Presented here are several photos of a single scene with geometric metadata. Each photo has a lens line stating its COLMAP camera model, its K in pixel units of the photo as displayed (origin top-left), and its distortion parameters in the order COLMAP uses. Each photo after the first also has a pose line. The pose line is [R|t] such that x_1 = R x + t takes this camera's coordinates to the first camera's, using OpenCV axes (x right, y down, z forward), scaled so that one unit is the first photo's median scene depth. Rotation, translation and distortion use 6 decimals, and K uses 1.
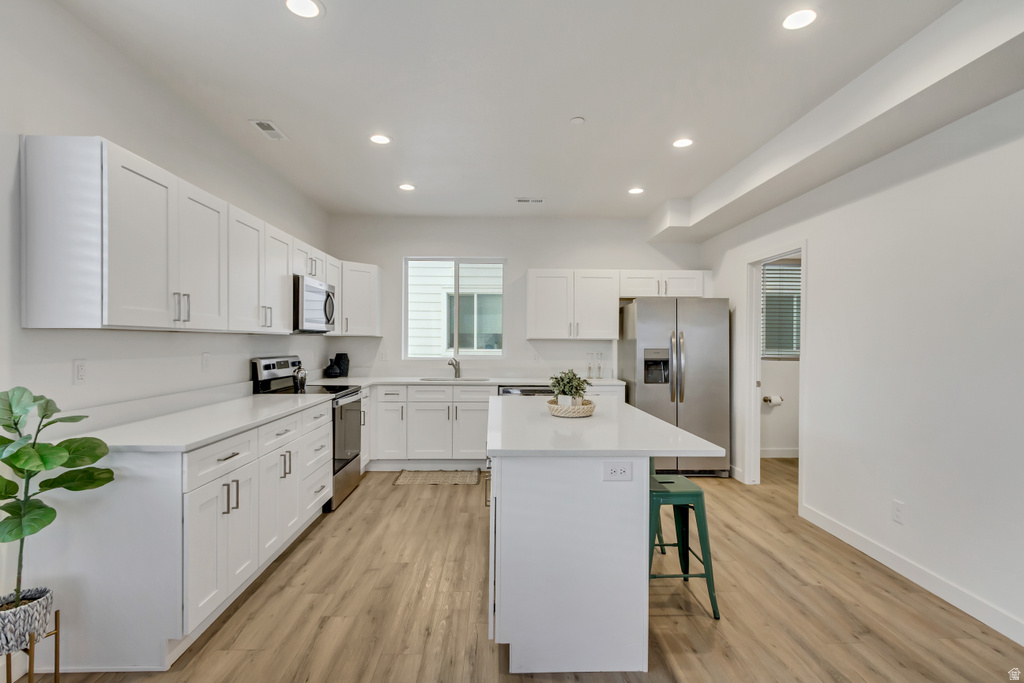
lens RADIAL K [[500.7, 0, 512.2], [0, 500.7, 342.2], [0, 0, 1]] dist [0.002295, -0.001606]
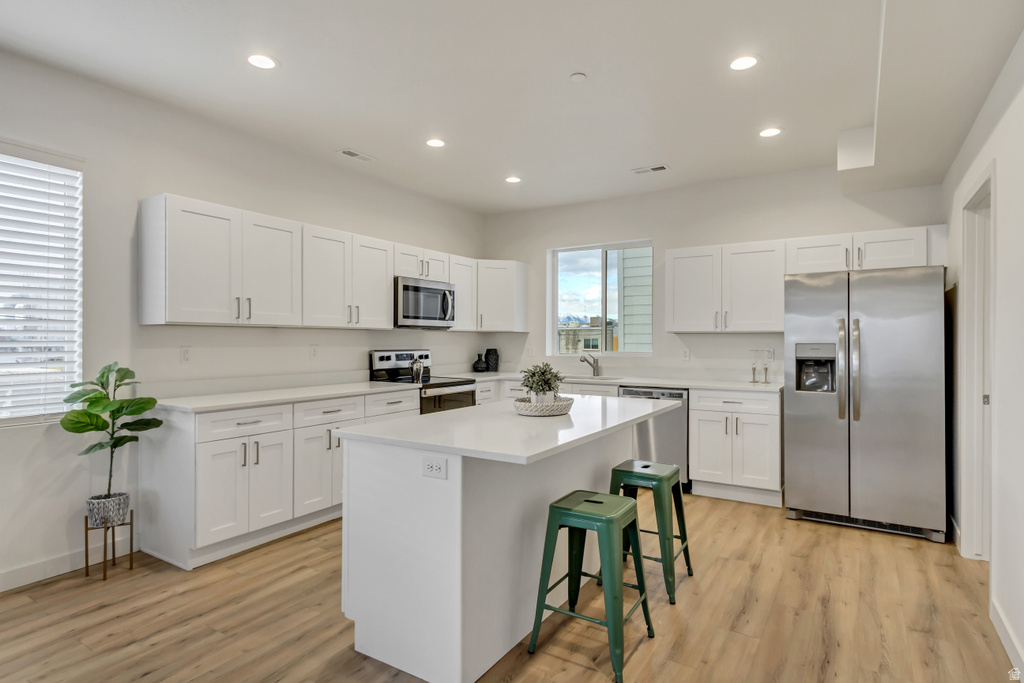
lens RADIAL K [[548.2, 0, 512.0], [0, 548.2, 339.2], [0, 0, 1]] dist [0.006130, -0.001504]
pose [[0.826486, -0.005563, -0.562930, 0.468617], [0.001656, 0.999971, -0.007451, 0.015268], [0.562955, 0.005226, 0.826471, 0.126196]]
